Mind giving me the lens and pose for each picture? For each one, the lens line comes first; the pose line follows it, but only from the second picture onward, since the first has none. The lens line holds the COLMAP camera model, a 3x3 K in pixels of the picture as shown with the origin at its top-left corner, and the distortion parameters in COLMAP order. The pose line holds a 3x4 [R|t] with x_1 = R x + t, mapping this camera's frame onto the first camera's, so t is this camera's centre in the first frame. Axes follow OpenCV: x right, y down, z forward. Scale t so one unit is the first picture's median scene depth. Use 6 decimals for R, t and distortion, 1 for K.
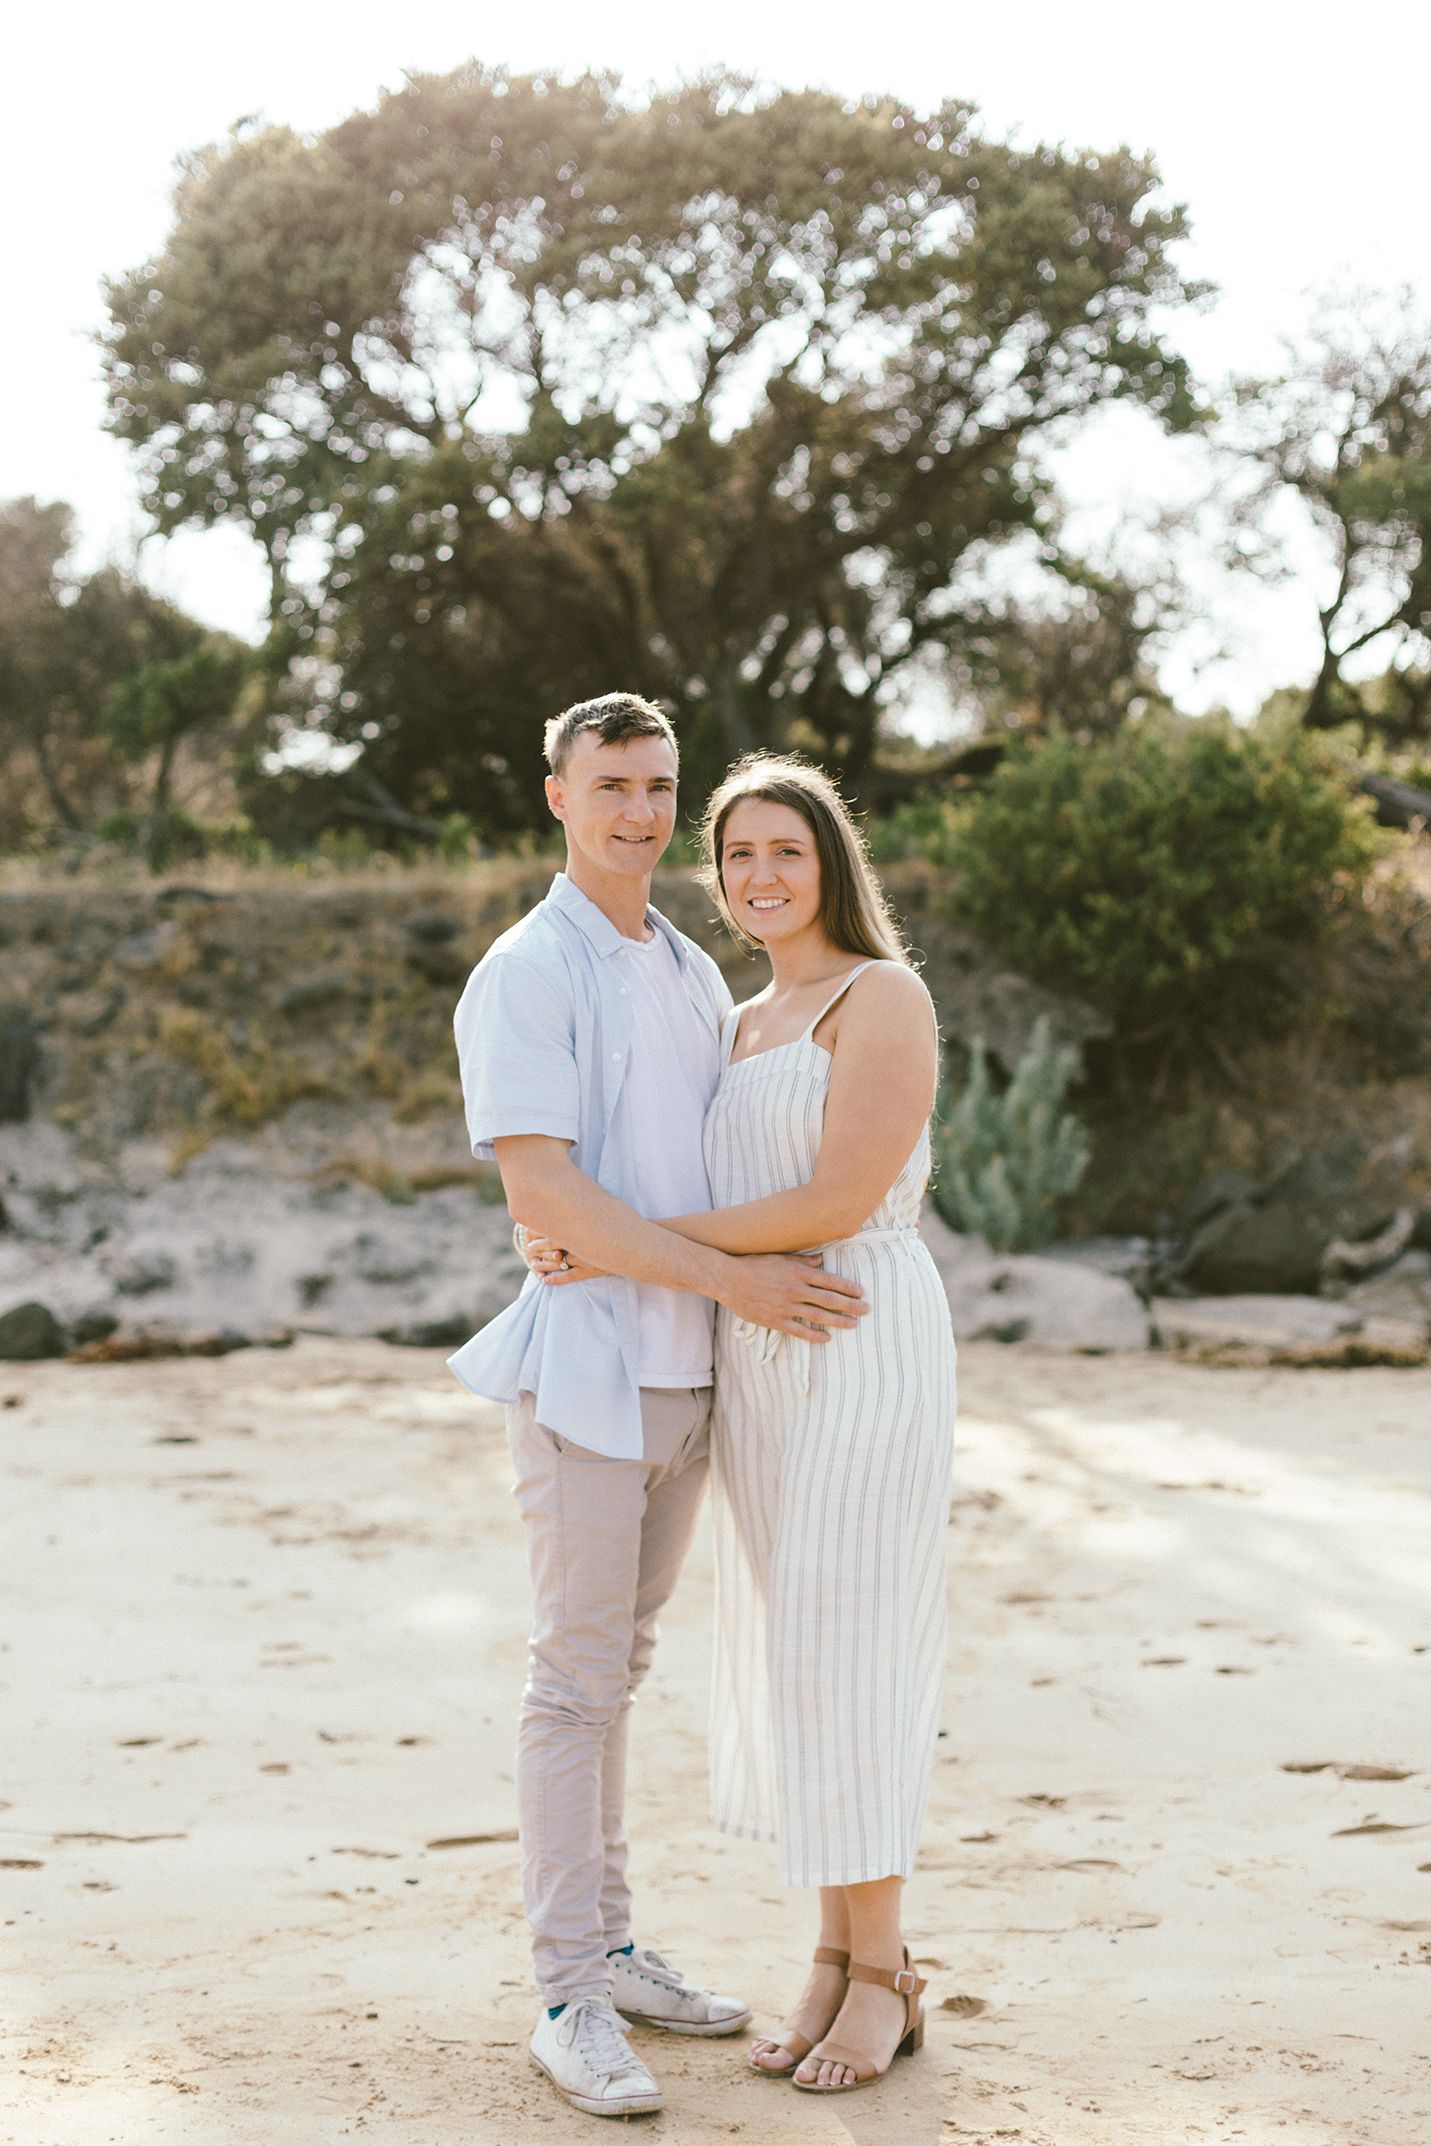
lens RADIAL K [[3286.6, 0, 713.5], [0, 3286.6, 1050.9], [0, 0, 1]] dist [0.014324, -0.101668]
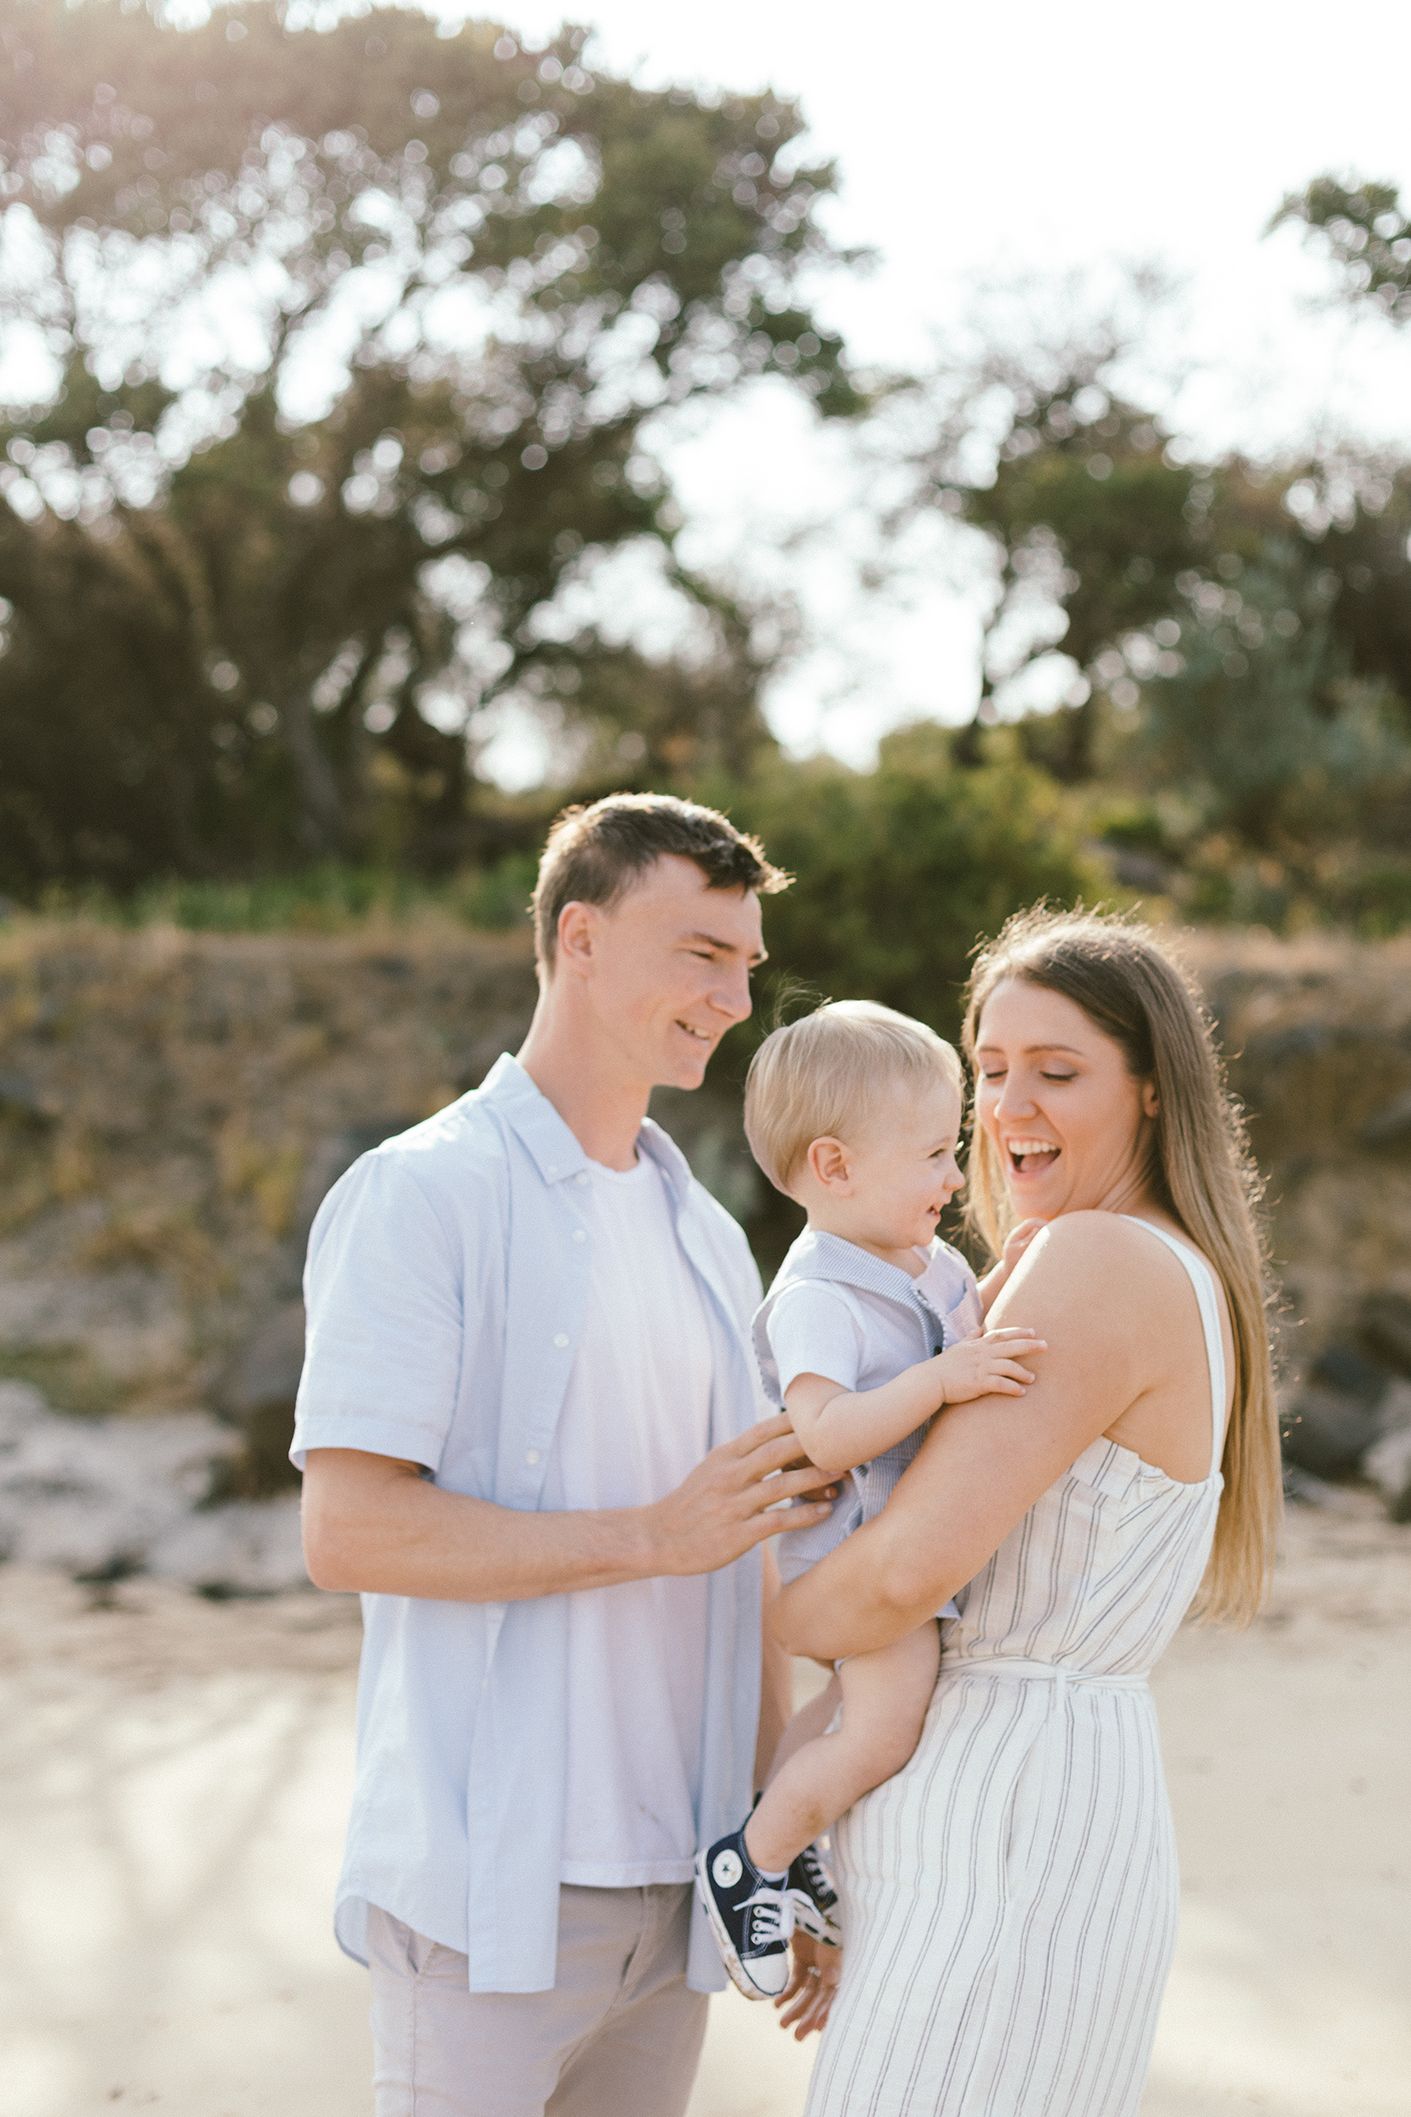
lens RADIAL K [[3342.2, 0, 705.3], [0, 3342.2, 1014.9], [0, 0, 1]] dist [0.007873, -0.015220]
pose [[0.992072, -0.000622, 0.125667, -0.000751], [0.003715, 0.999696, -0.024381, -0.016577], [-0.125613, 0.024655, 0.991773, 0.185375]]
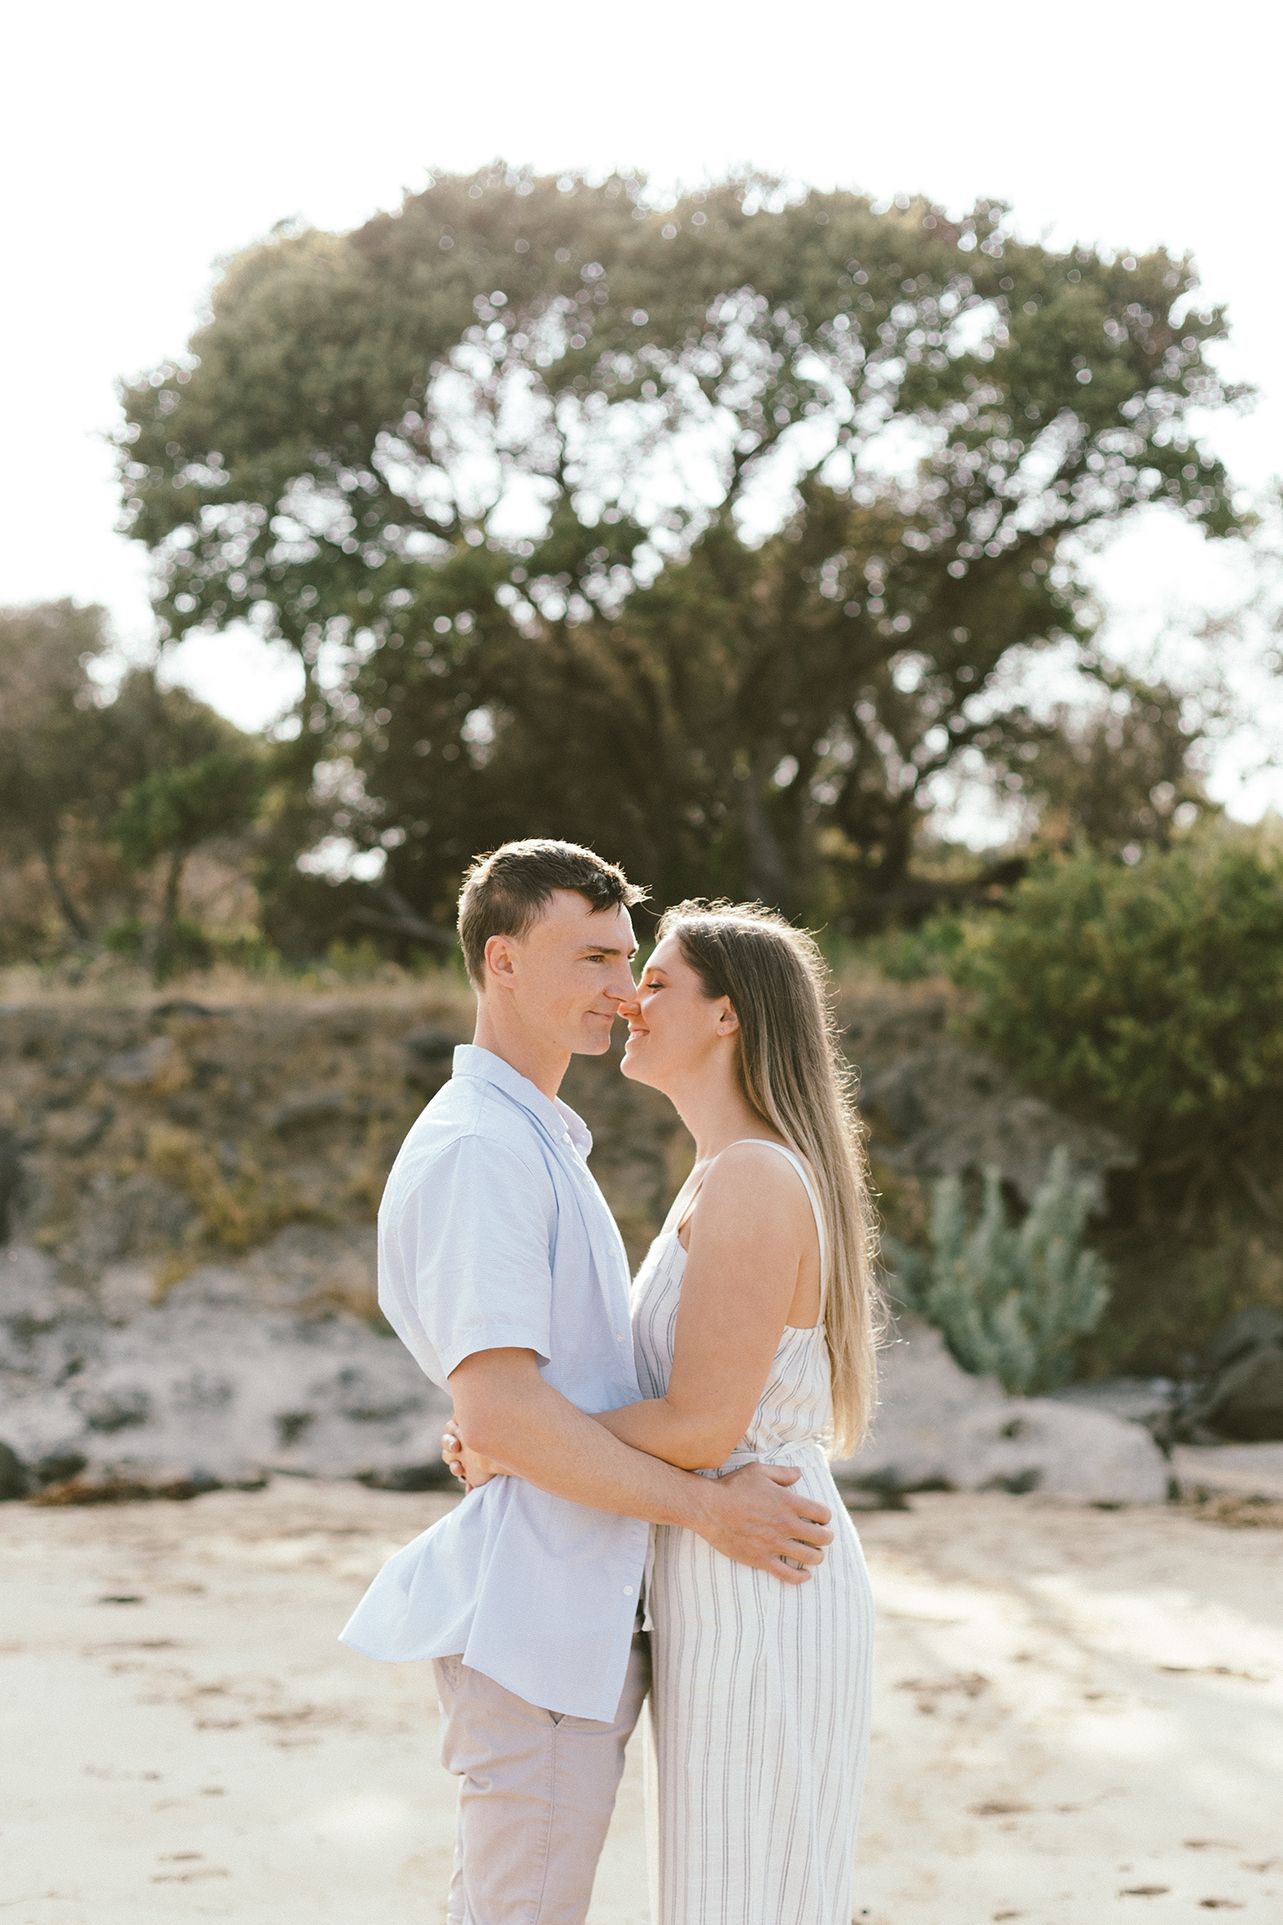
lens RADIAL K [[3288.8, 0, 684.2], [0, 3288.8, 1023.3], [0, 0, 1]] dist [0.012815, -0.036868]
pose [[0.999586, 0.007004, -0.027920, 0.014939], [-0.008065, 0.999243, -0.038070, -0.007741], [0.027632, 0.038280, 0.998885, 0.035674]]
